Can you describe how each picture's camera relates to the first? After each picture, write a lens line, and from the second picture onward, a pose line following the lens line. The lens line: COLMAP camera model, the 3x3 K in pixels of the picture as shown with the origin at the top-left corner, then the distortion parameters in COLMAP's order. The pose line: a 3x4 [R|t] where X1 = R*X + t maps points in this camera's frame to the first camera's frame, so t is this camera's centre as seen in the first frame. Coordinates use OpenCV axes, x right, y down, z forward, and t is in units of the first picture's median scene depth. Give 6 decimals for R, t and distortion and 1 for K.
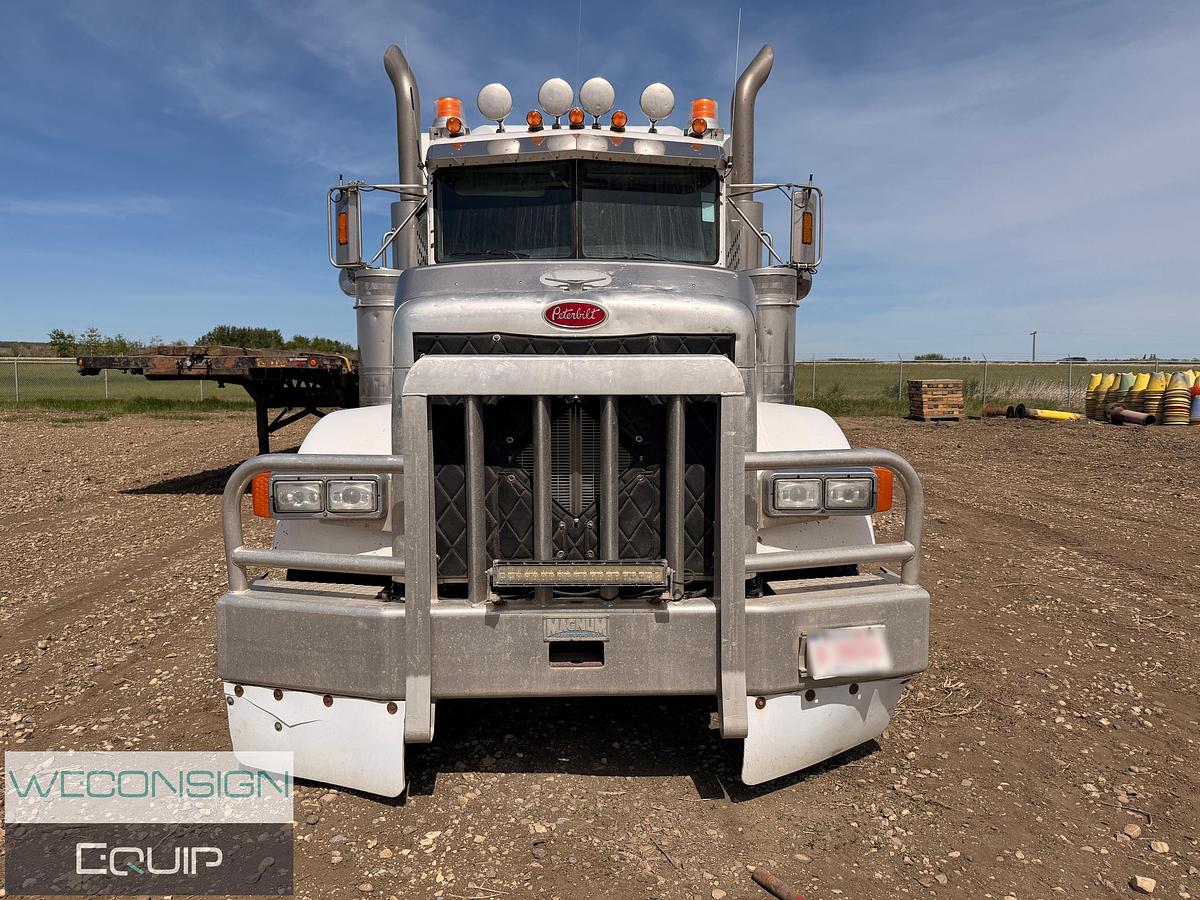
lens RADIAL K [[842.6, 0, 607.8], [0, 842.6, 446.8], [0, 0, 1]] dist [0.157804, -0.305259]
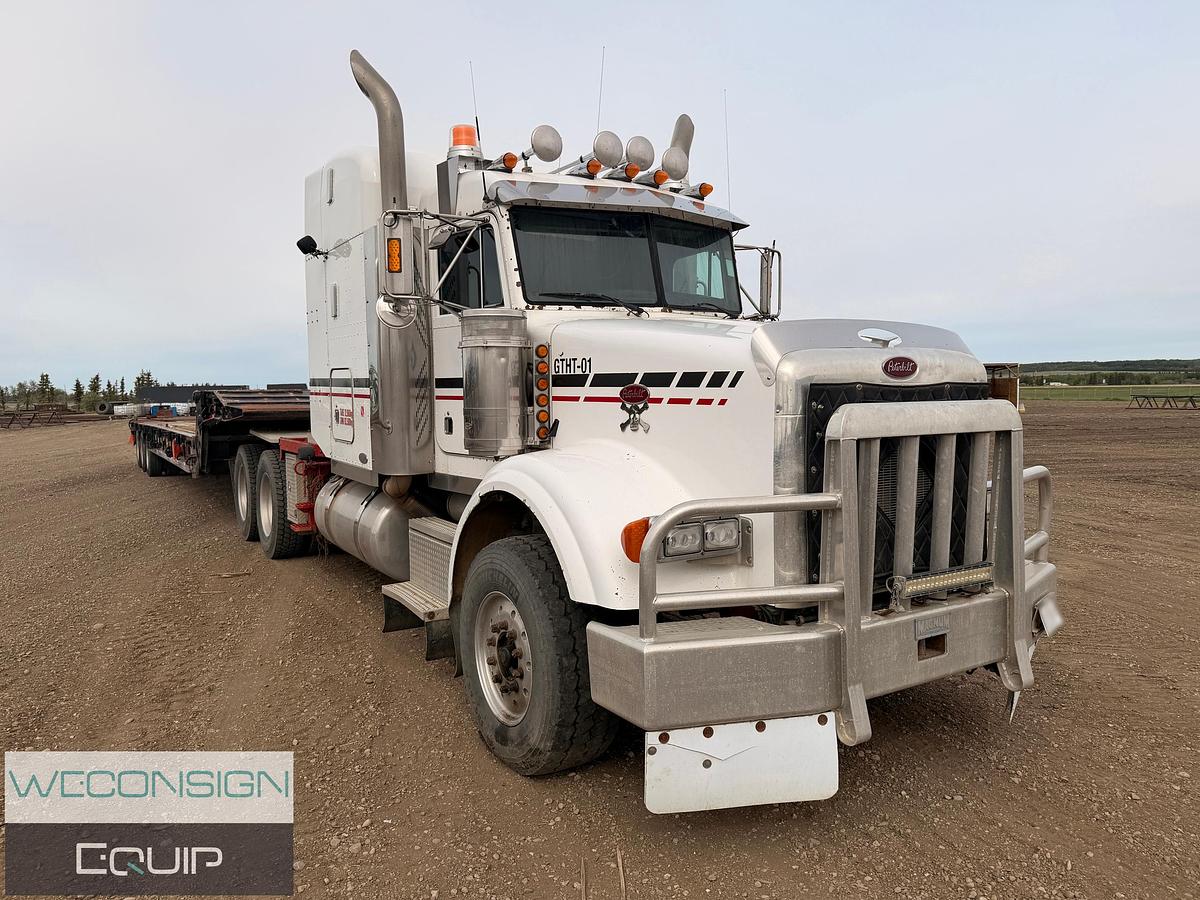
lens RADIAL K [[842.6, 0, 607.8], [0, 842.6, 446.8], [0, 0, 1]] dist [0.157804, -0.305259]
pose [[0.856890, -0.038750, 0.514041, -1.017023], [0.047643, 0.998856, -0.004123, -0.057212], [-0.513293, 0.028023, 0.857756, 0.170459]]
